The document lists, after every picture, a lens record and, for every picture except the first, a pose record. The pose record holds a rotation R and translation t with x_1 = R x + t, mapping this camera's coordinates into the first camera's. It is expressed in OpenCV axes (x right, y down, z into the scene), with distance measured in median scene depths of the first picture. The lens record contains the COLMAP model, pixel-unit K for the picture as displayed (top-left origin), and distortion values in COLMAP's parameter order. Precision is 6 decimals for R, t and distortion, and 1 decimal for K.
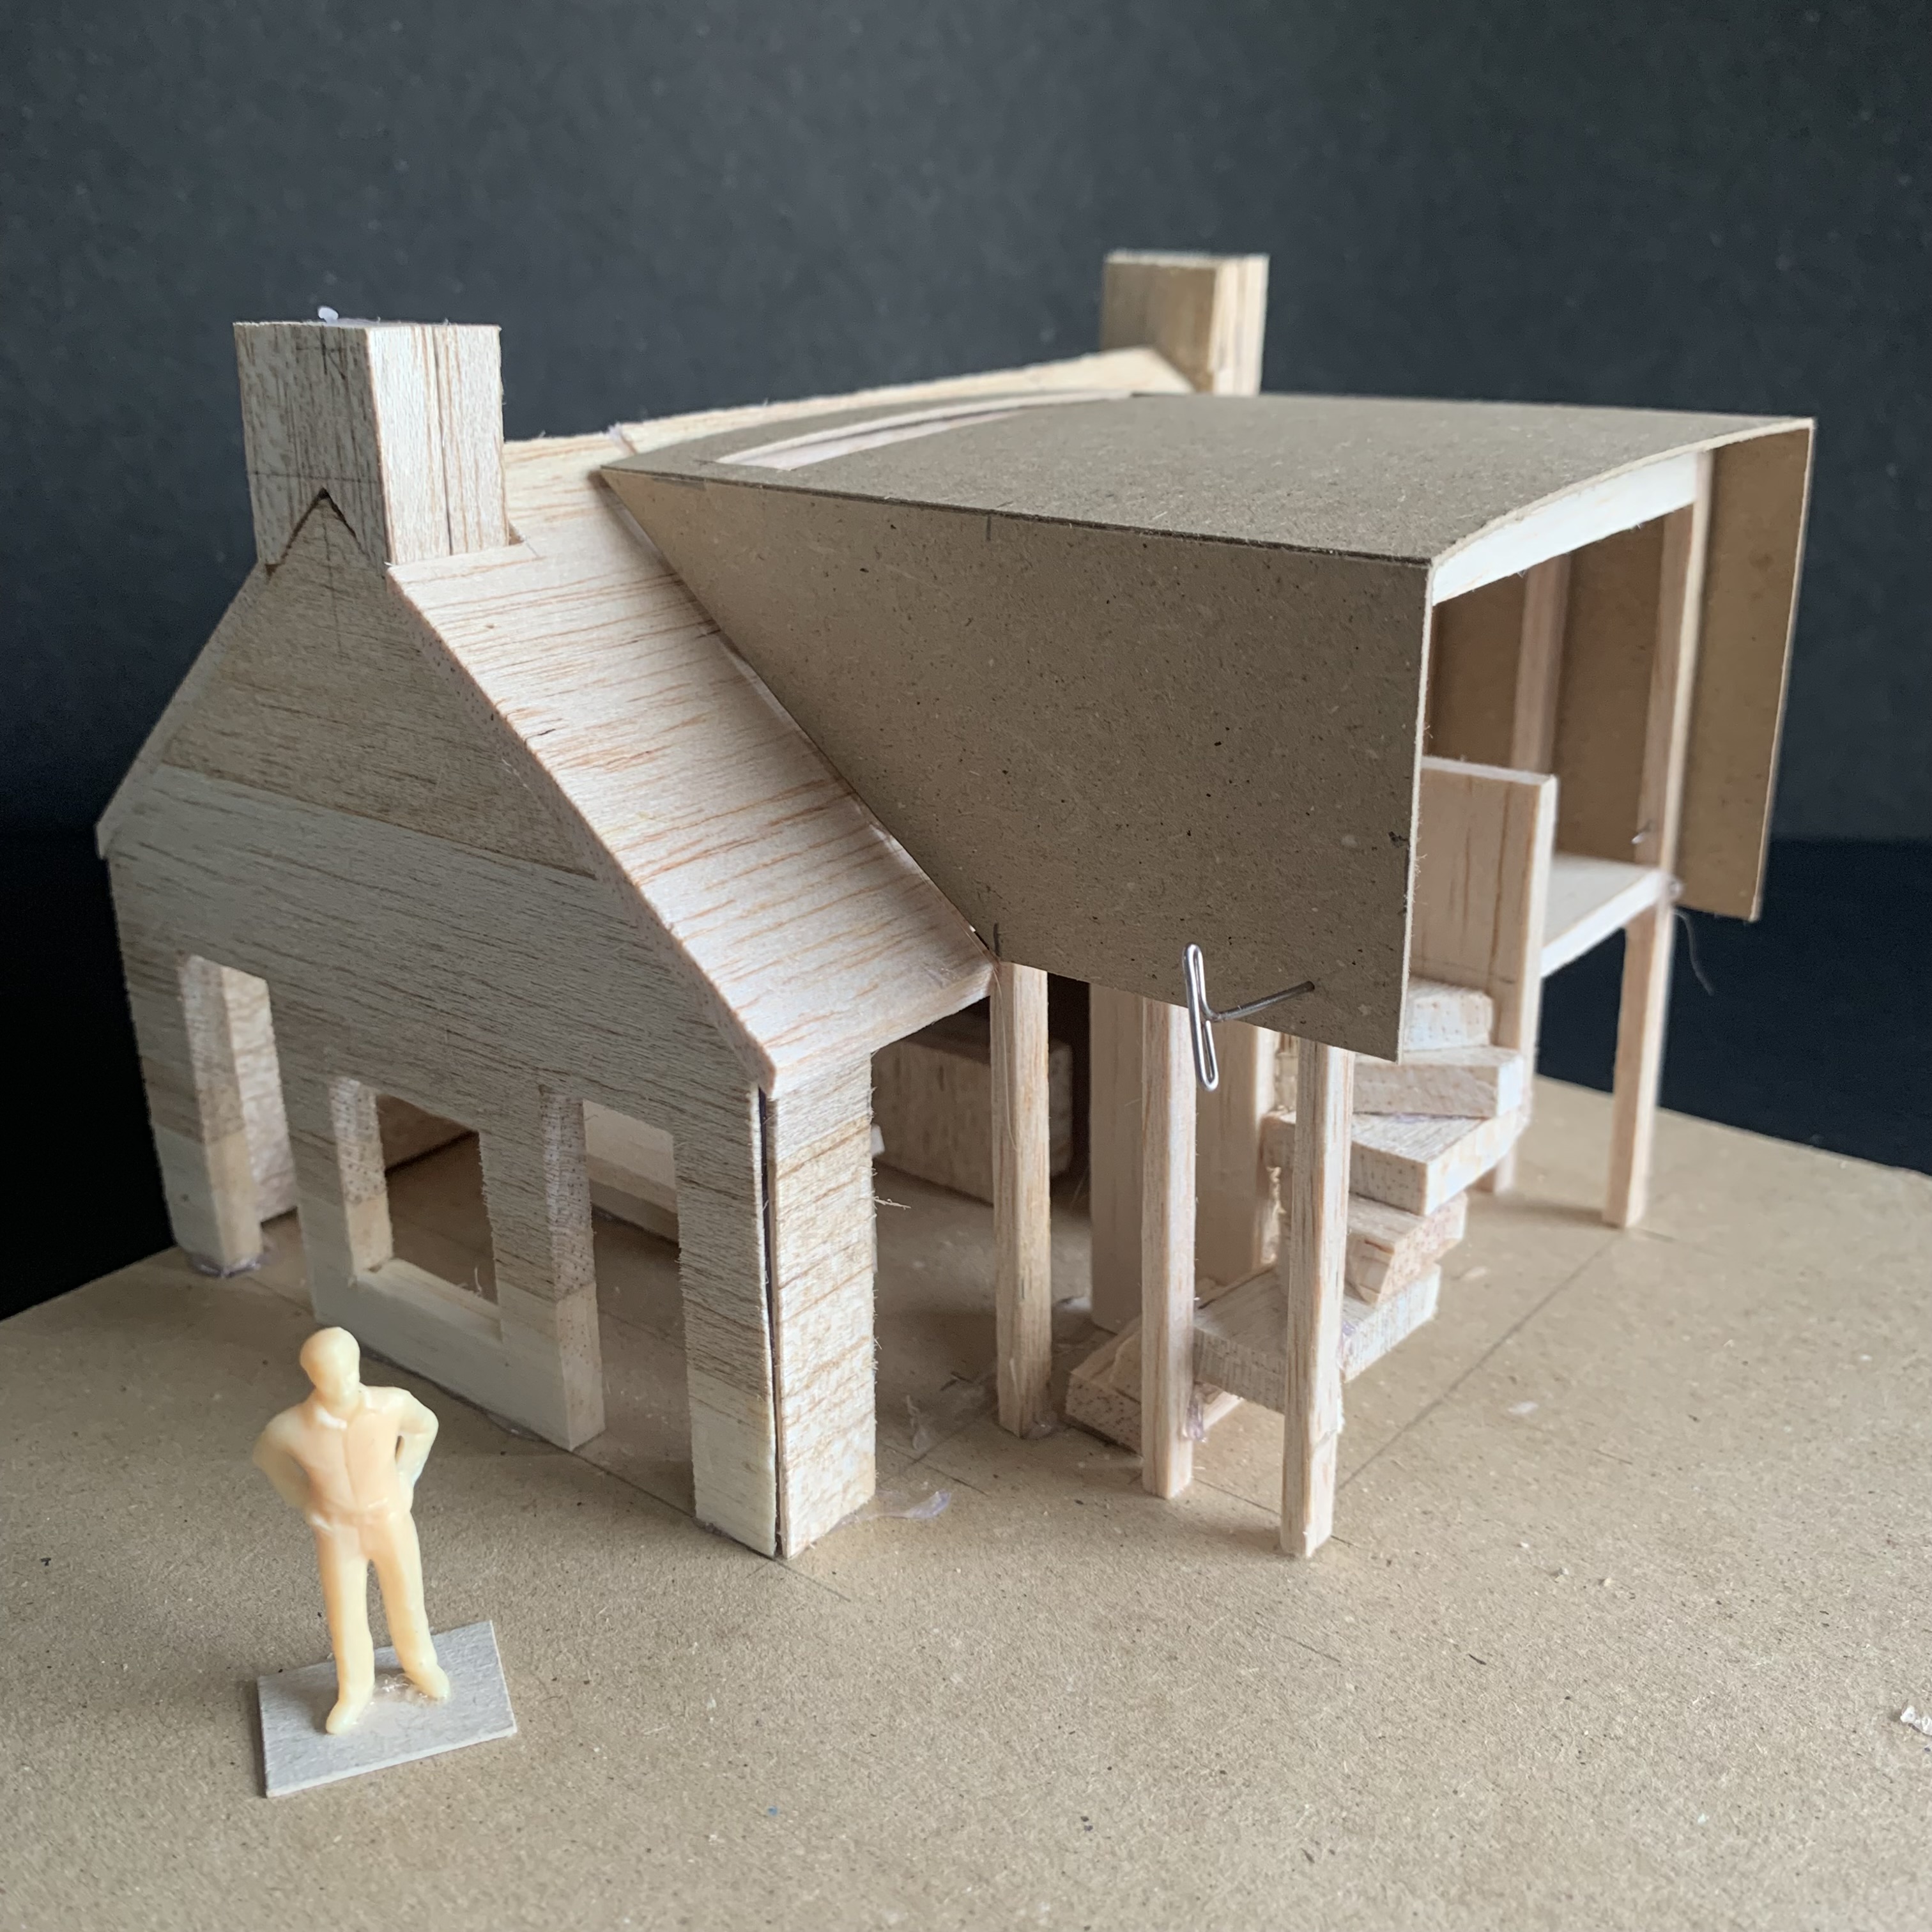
lens RADIAL K [[2095.5, 0, 966.0], [0, 2095.5, 966.0], [0, 0, 1]] dist [0.076058, -0.622314]
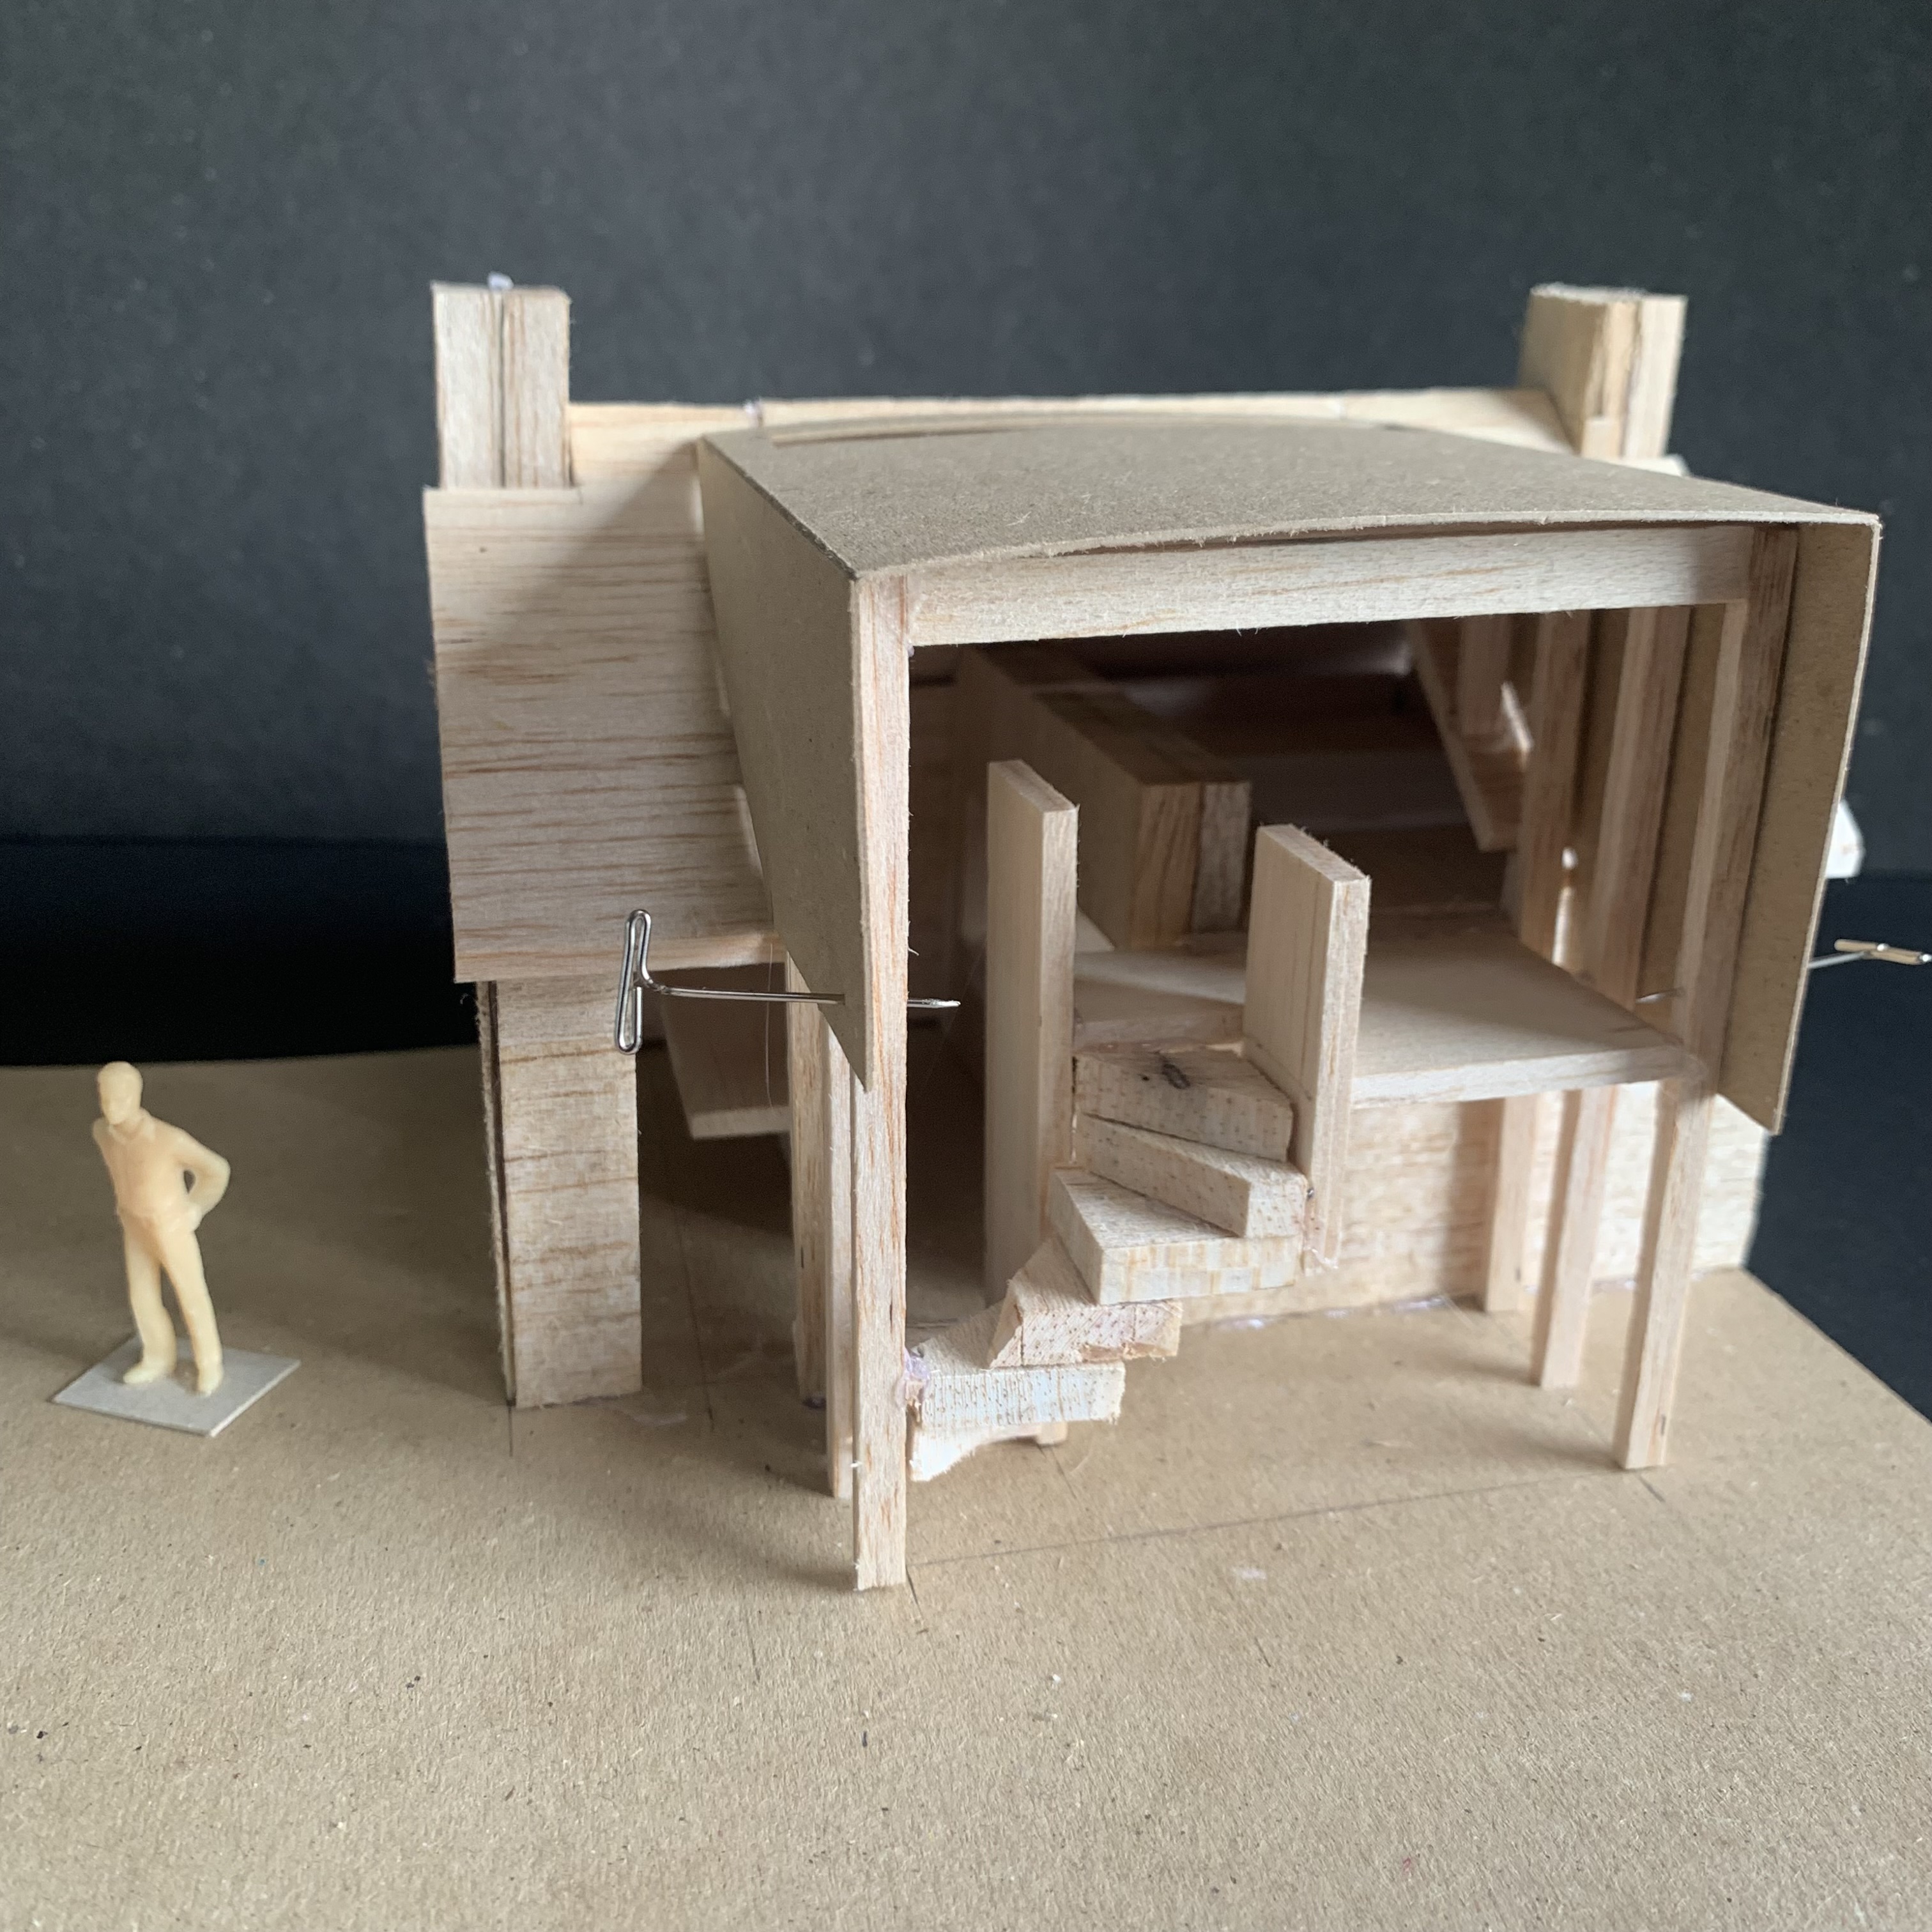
lens RADIAL K [[2095.5, 0, 966.0], [0, 2095.5, 966.0], [0, 0, 1]] dist [0.076058, -0.622314]
pose [[0.800099, 0.235355, -0.551769, 0.663491], [-0.238357, 0.968821, 0.067613, -0.077619], [0.550479, 0.077421, 0.831251, 0.184225]]
